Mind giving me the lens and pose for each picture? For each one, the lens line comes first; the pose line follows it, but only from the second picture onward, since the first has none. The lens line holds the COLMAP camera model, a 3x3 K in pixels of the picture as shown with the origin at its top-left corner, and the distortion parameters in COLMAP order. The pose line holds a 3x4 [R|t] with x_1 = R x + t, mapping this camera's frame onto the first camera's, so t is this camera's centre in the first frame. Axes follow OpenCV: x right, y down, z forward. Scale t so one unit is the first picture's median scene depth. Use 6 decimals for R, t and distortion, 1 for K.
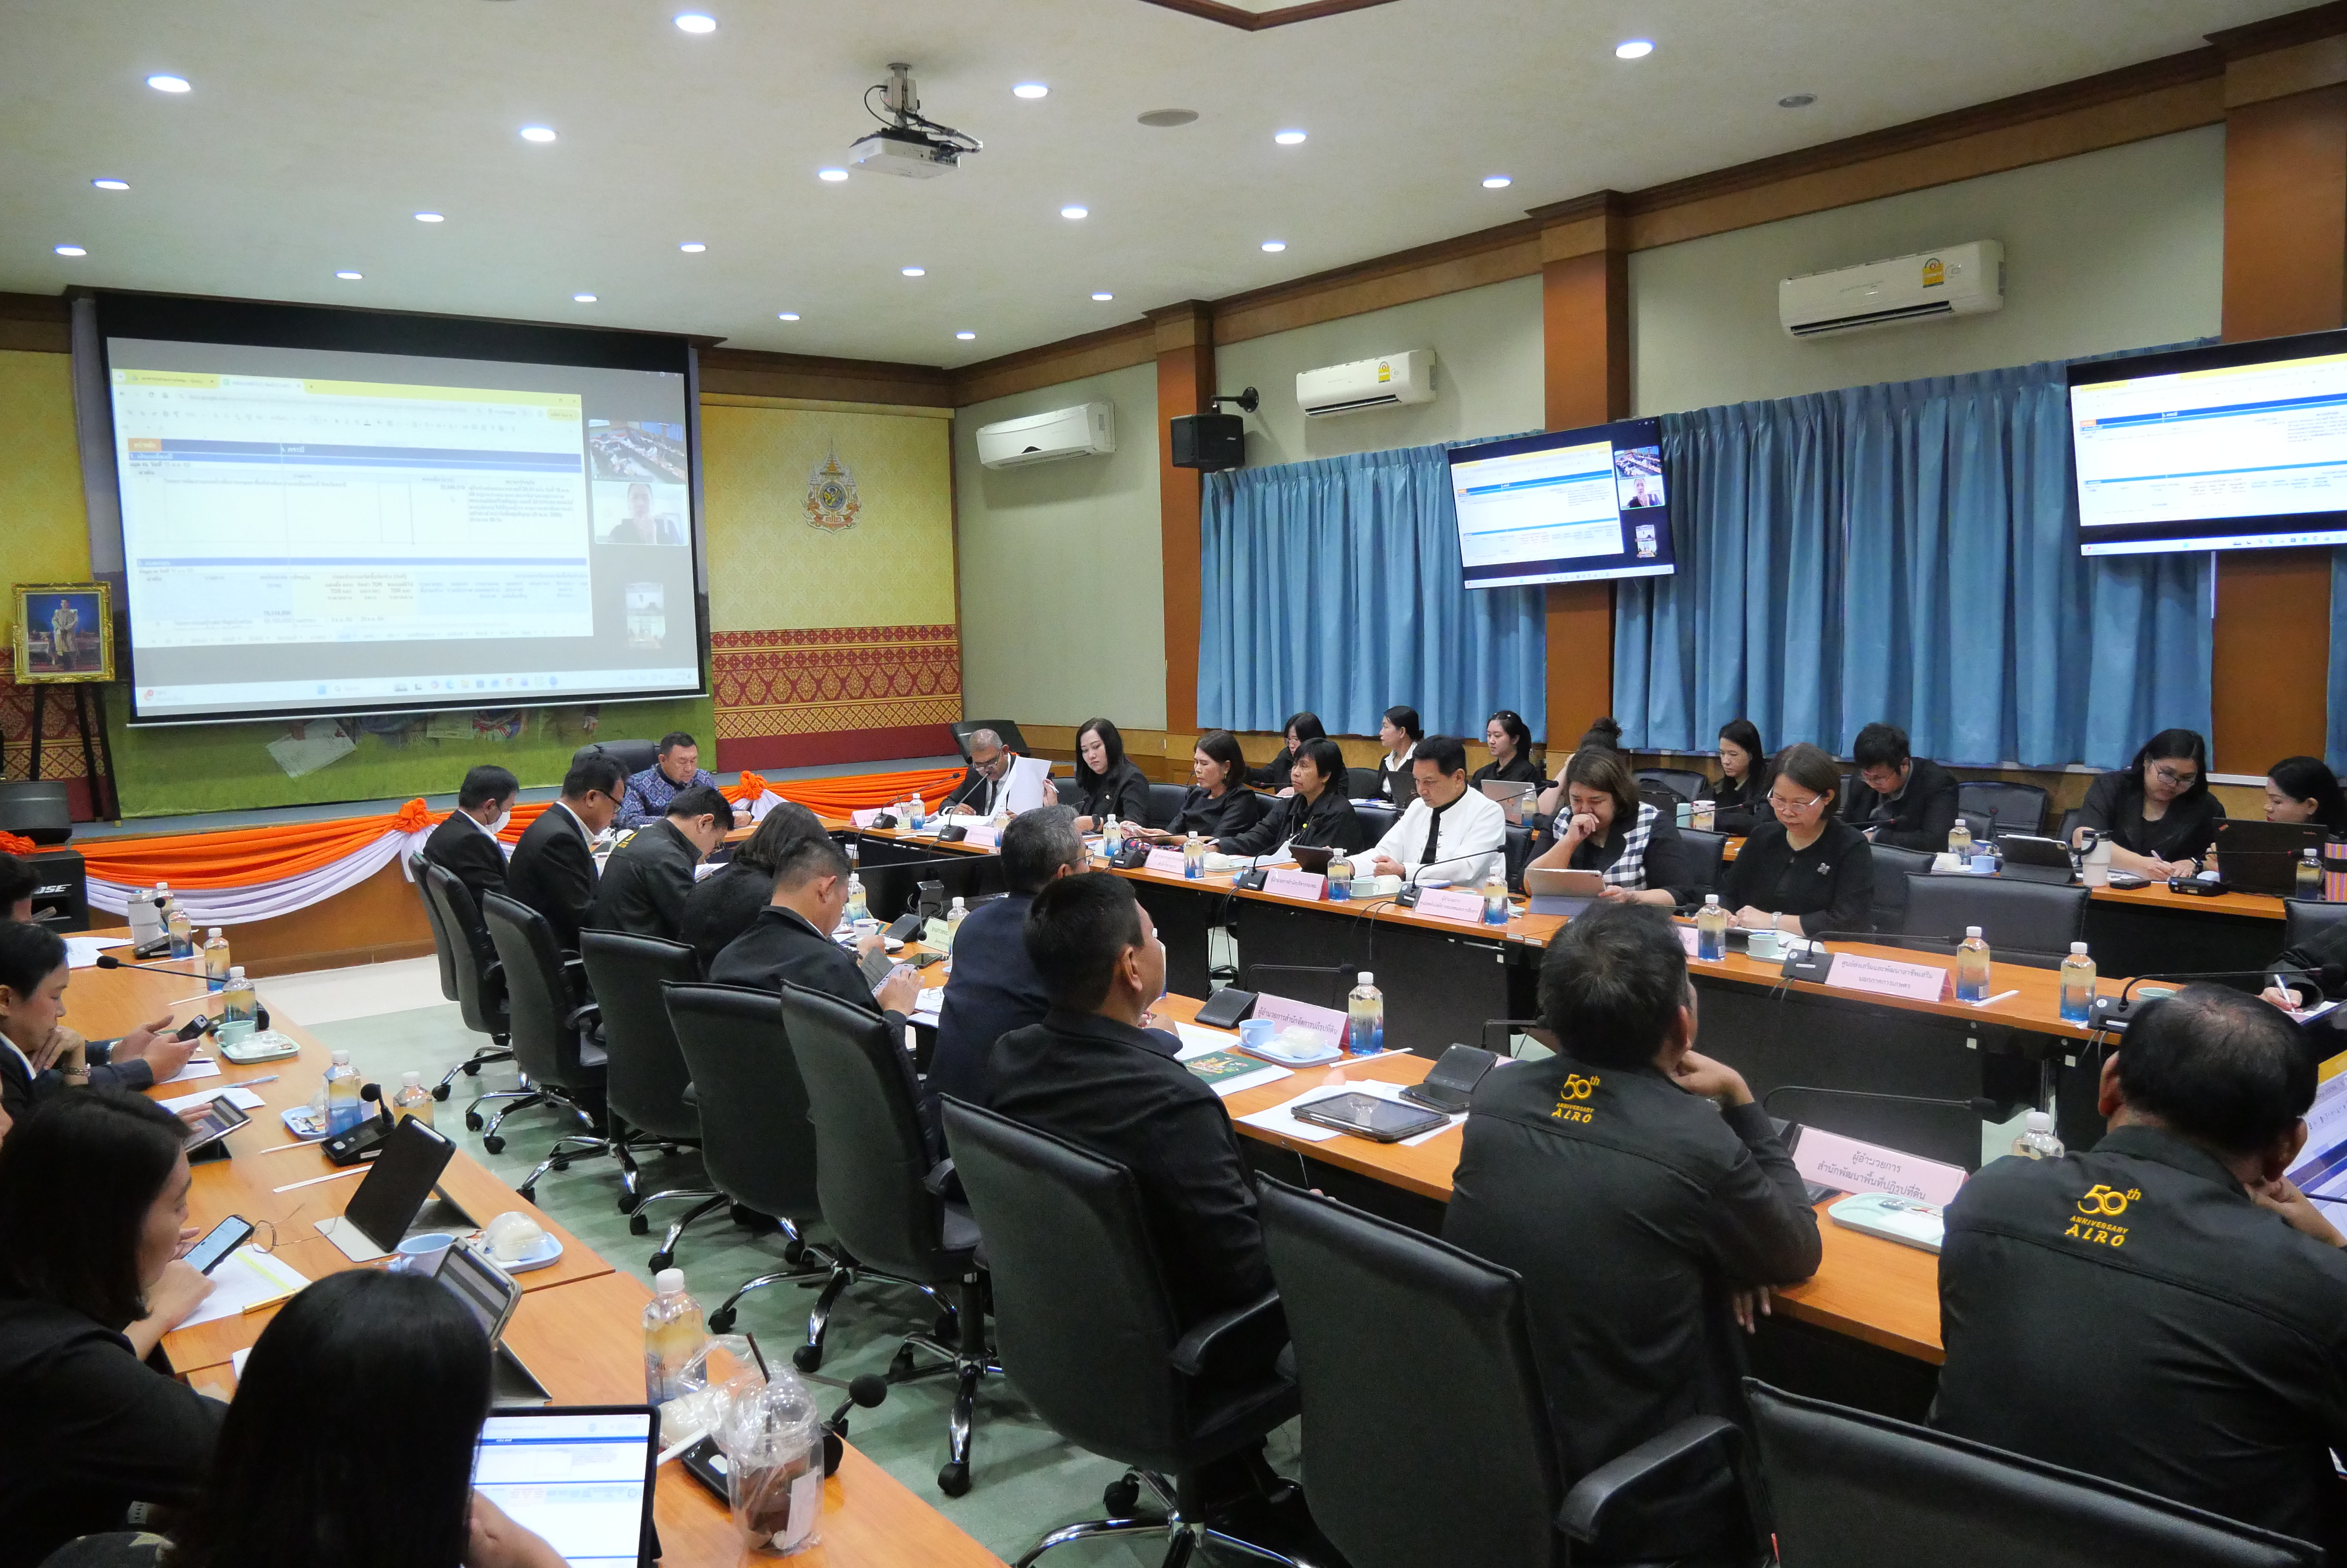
lens RADIAL K [[1677.3, 0, 1173.5], [0, 1677.3, 784.0], [0, 0, 1]] dist [-0.059286, -0.002812]
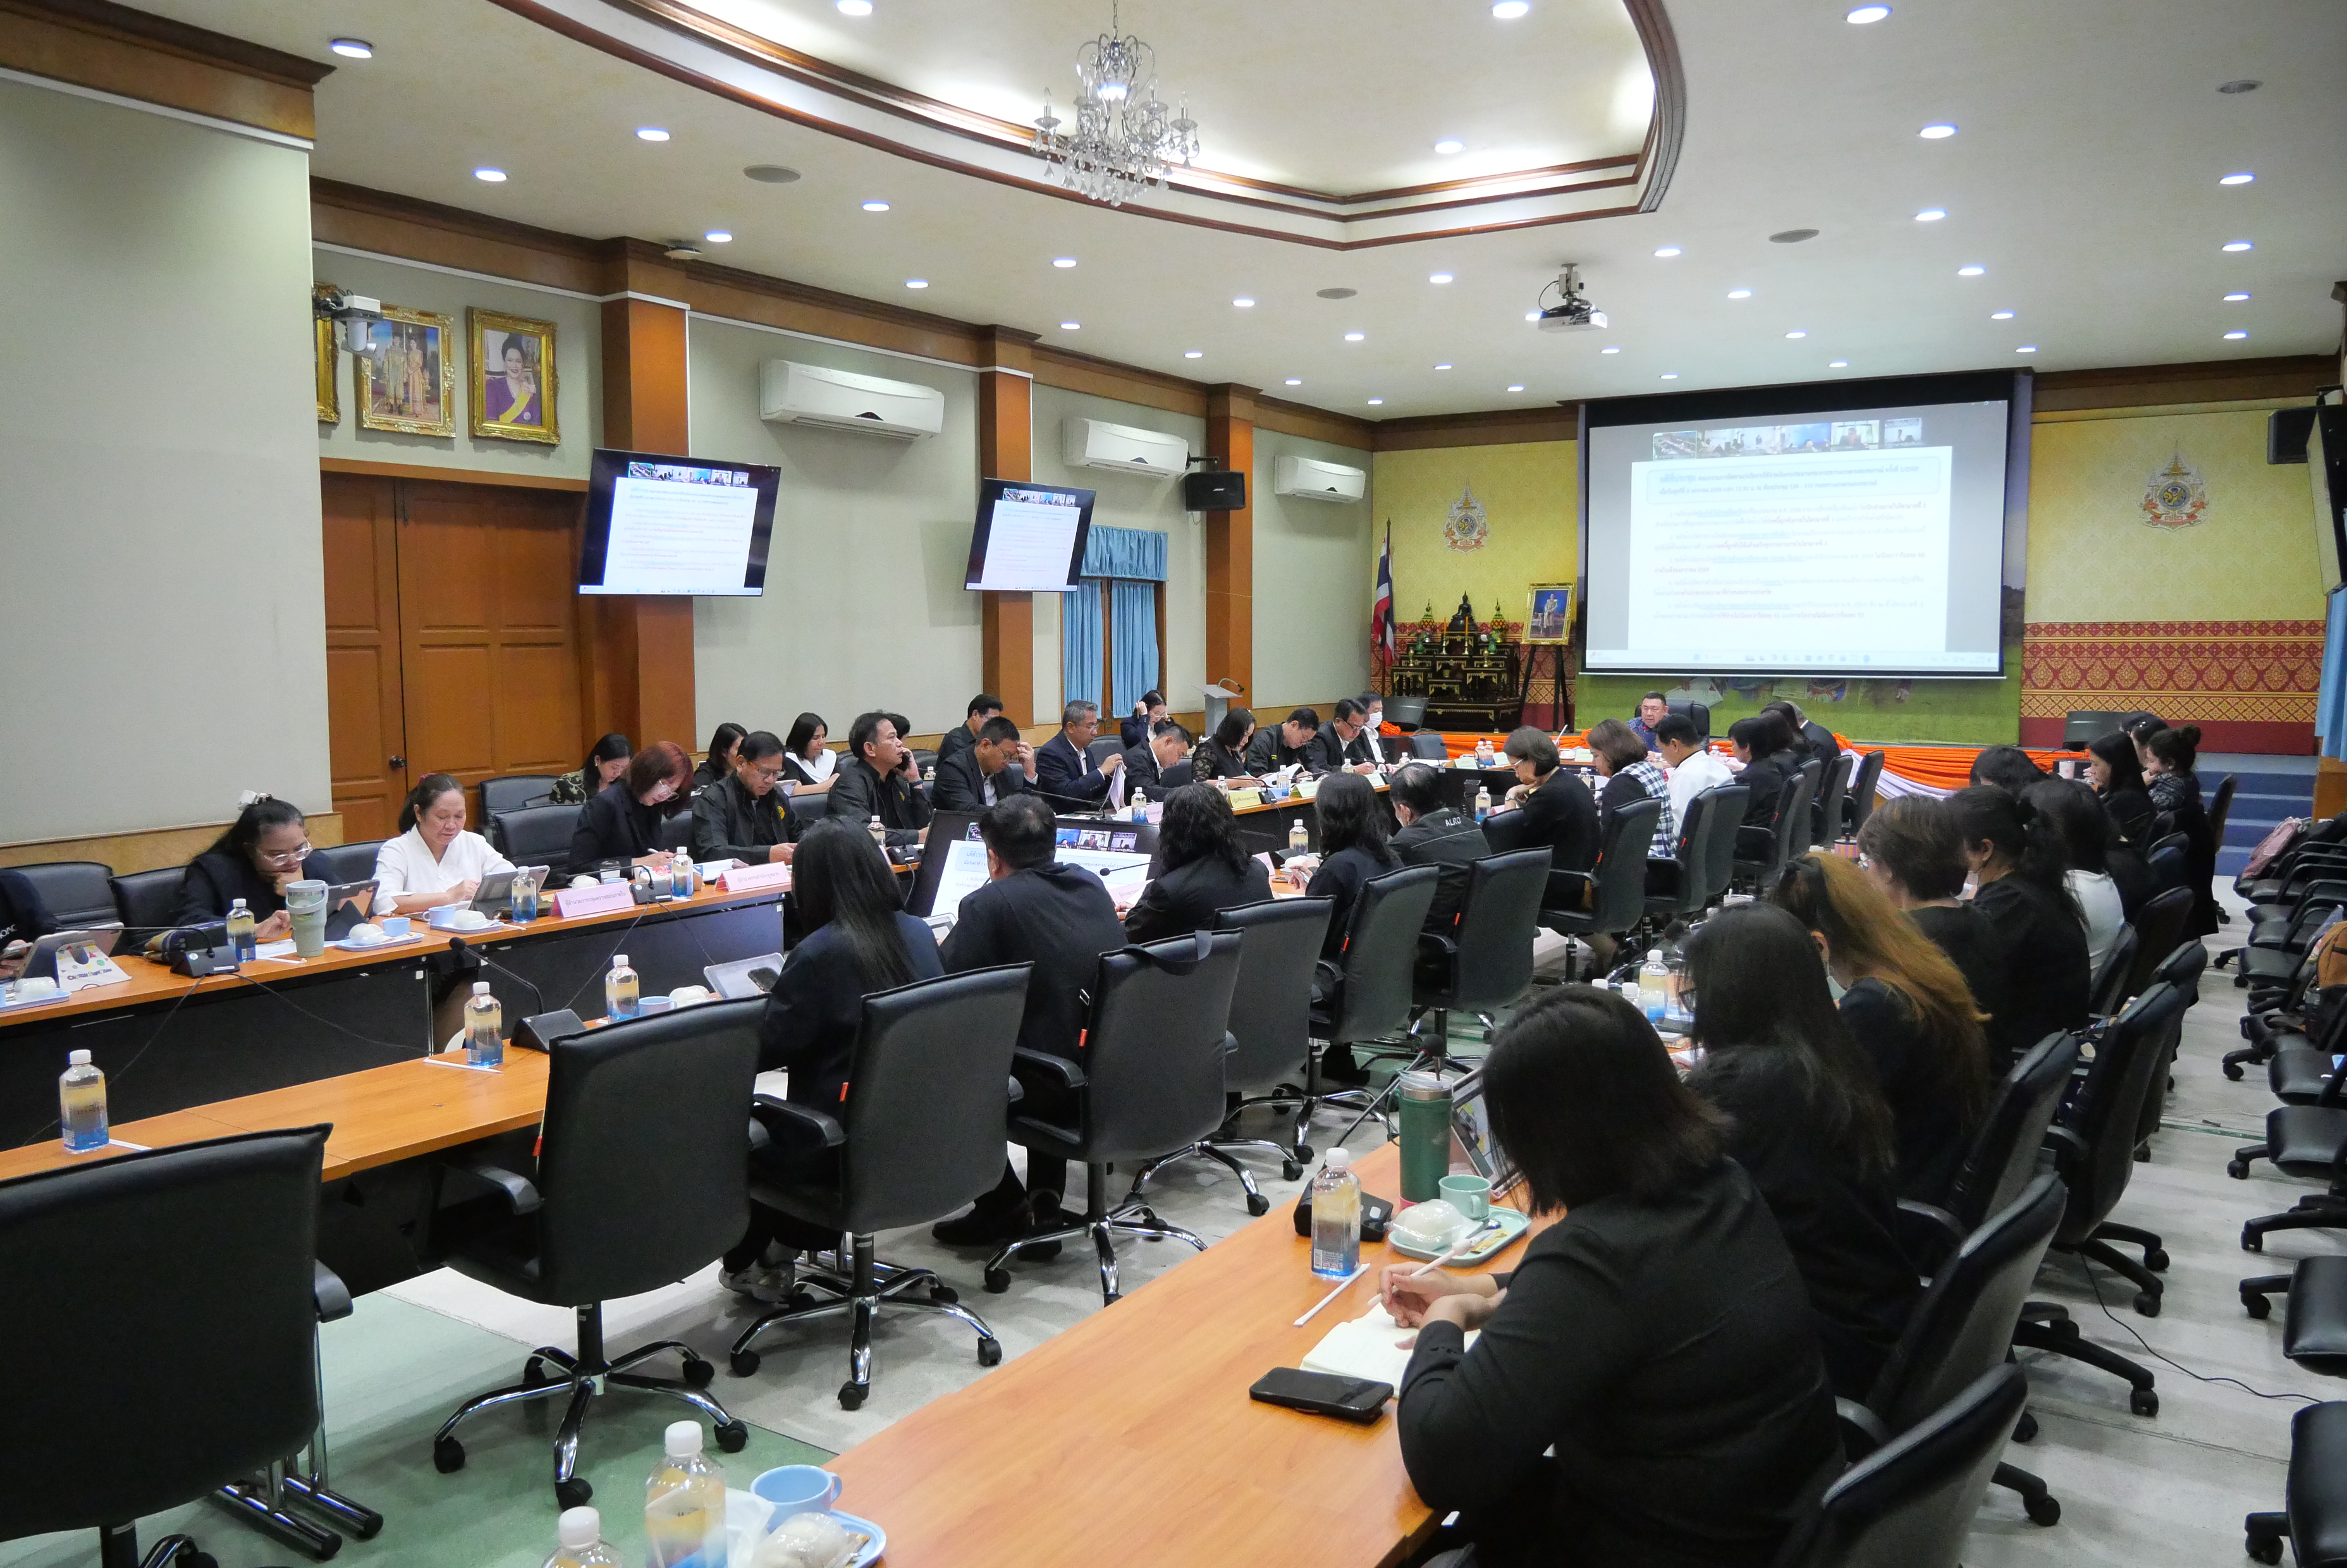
lens RADIAL K [[1635.8, 0, 1173.5], [0, 1635.8, 784.0], [0, 0, 1]] dist [-0.049754, 0.019611]
pose [[0.322748, 0.114142, -0.939577, 0.669660], [-0.088281, 0.992005, 0.090186, -0.033762], [0.942359, 0.053840, 0.330244, 0.101432]]
